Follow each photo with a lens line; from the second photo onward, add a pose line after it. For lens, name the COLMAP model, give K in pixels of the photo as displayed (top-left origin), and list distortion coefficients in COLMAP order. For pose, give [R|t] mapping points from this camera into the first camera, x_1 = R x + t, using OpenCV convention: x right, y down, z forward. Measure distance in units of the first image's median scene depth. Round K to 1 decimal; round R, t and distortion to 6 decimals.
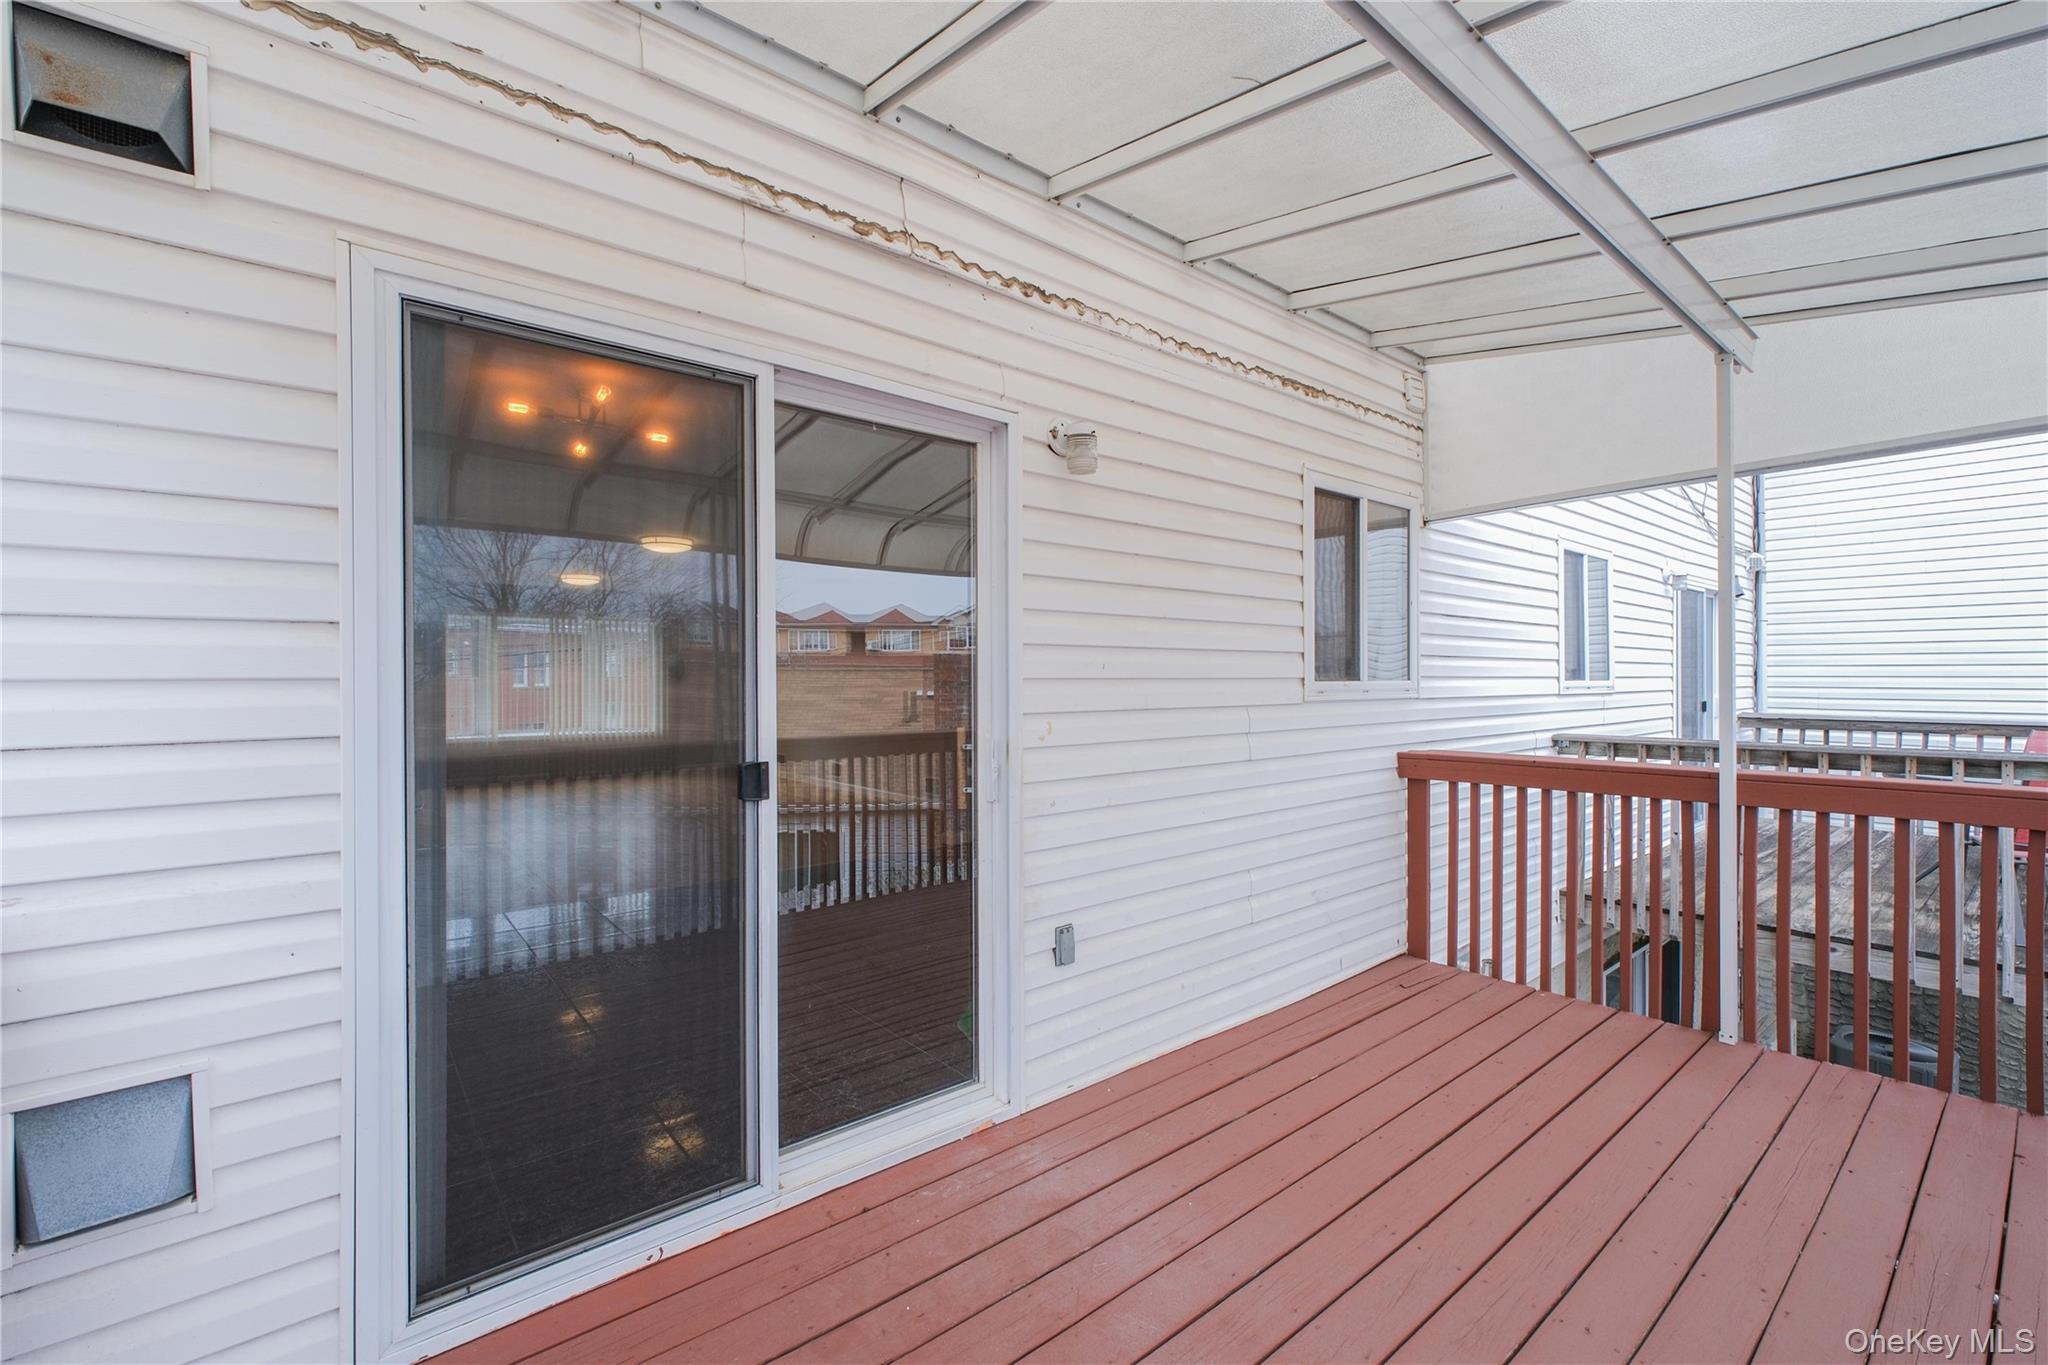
lens RADIAL K [[889.9, 0, 997.1], [0, 889.9, 684.3], [0, 0, 1]] dist [-0.000367, -0.000580]
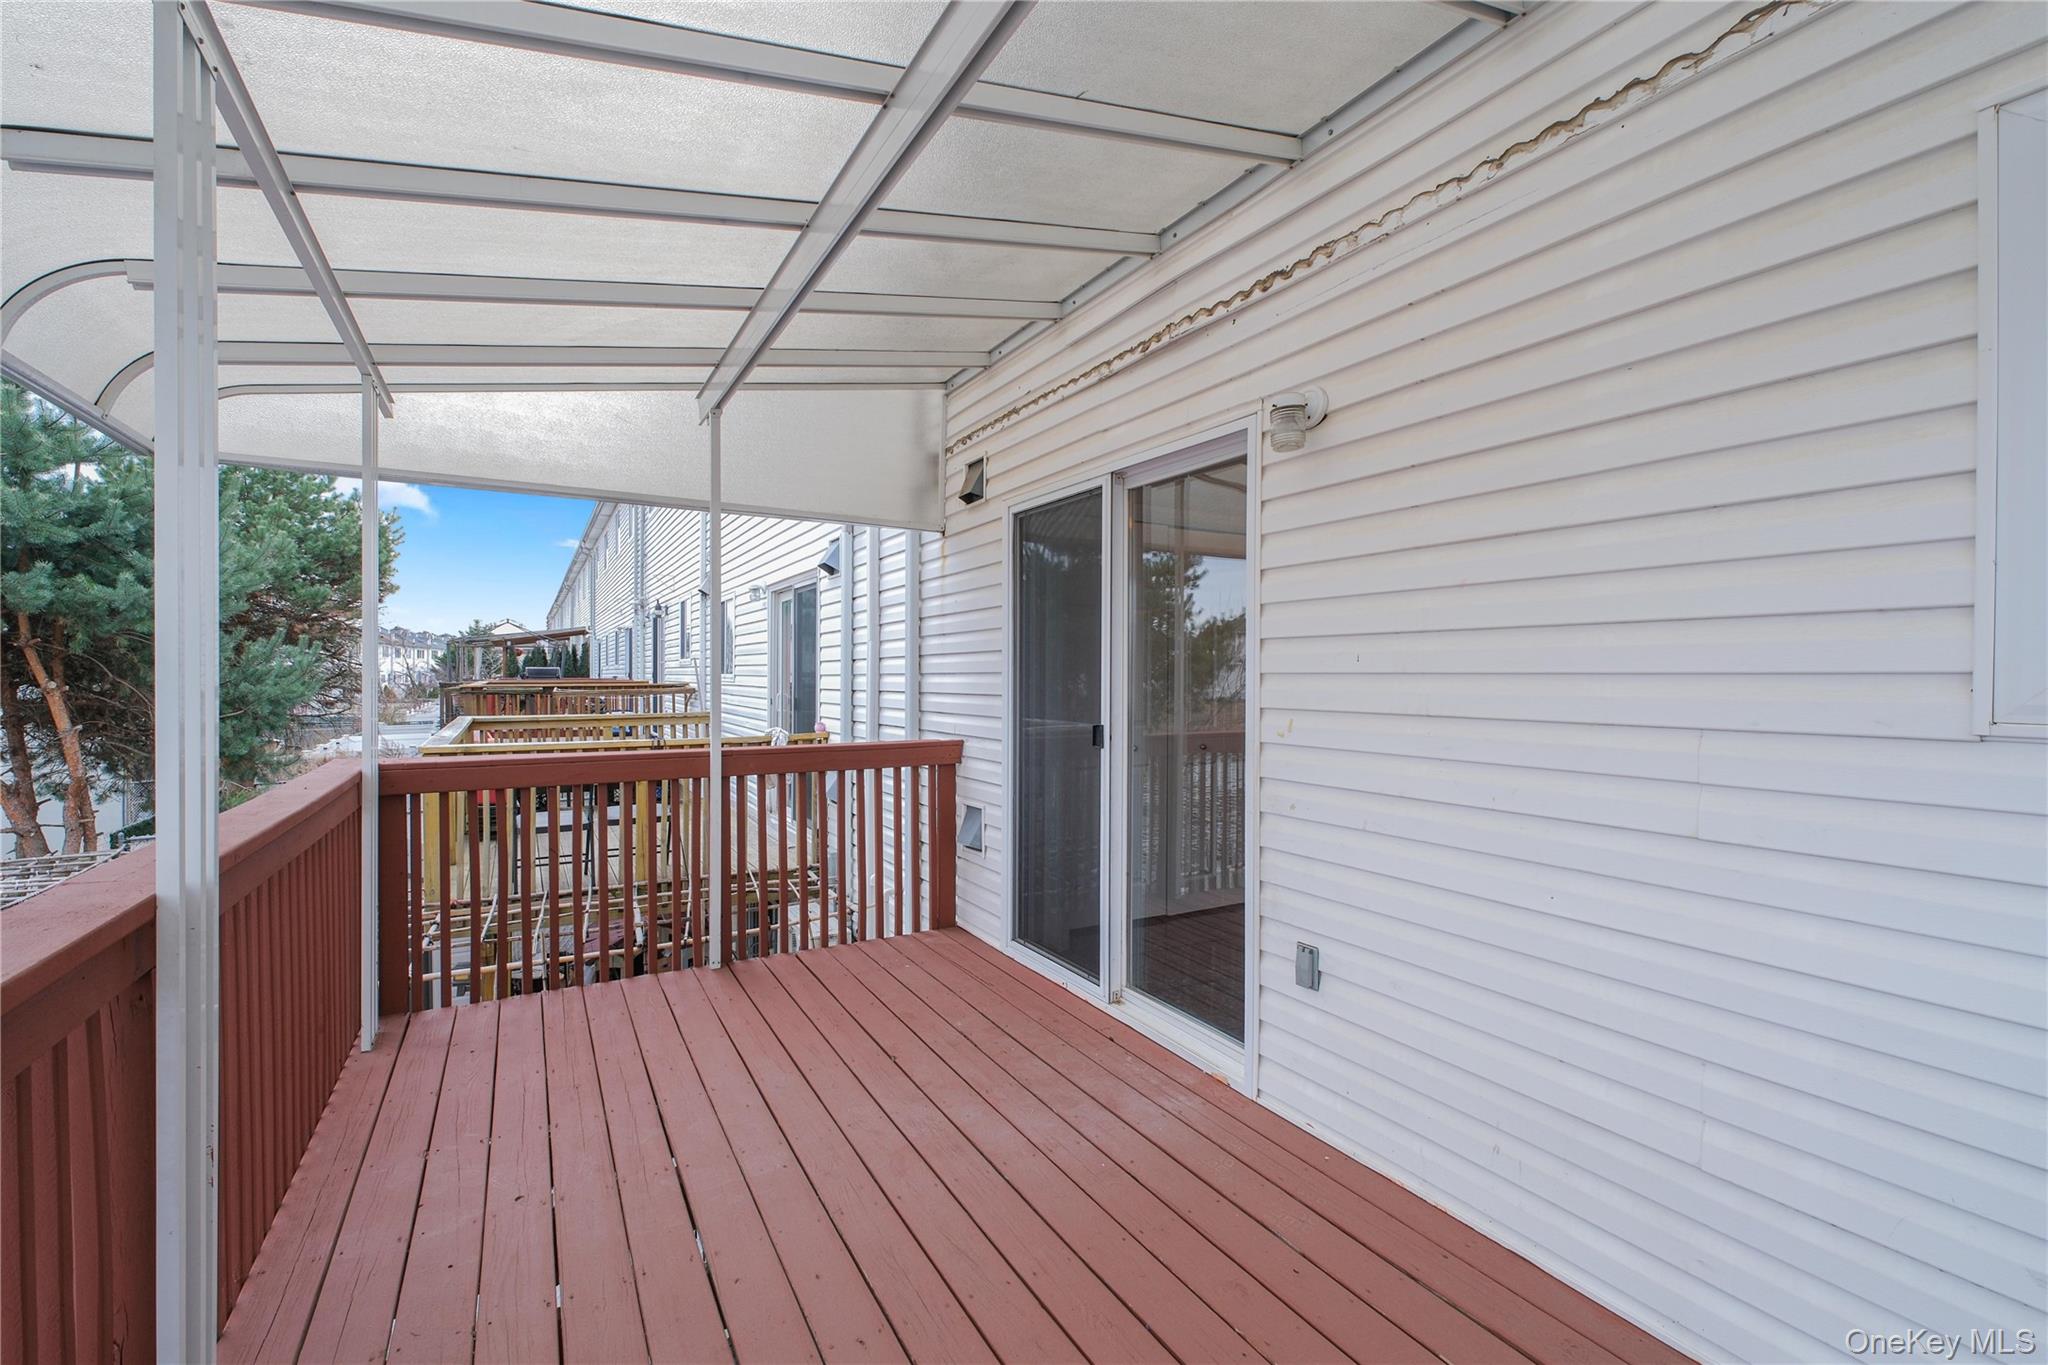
lens RADIAL K [[889.9, 0, 997.1], [0, 889.9, 684.3], [0, 0, 1]] dist [-0.000367, -0.000580]
pose [[-0.198389, 0.011717, -0.980053, 1.121315], [-0.009860, 0.999854, 0.013950, -0.005130], [0.980074, 0.012431, -0.198245, 0.944461]]
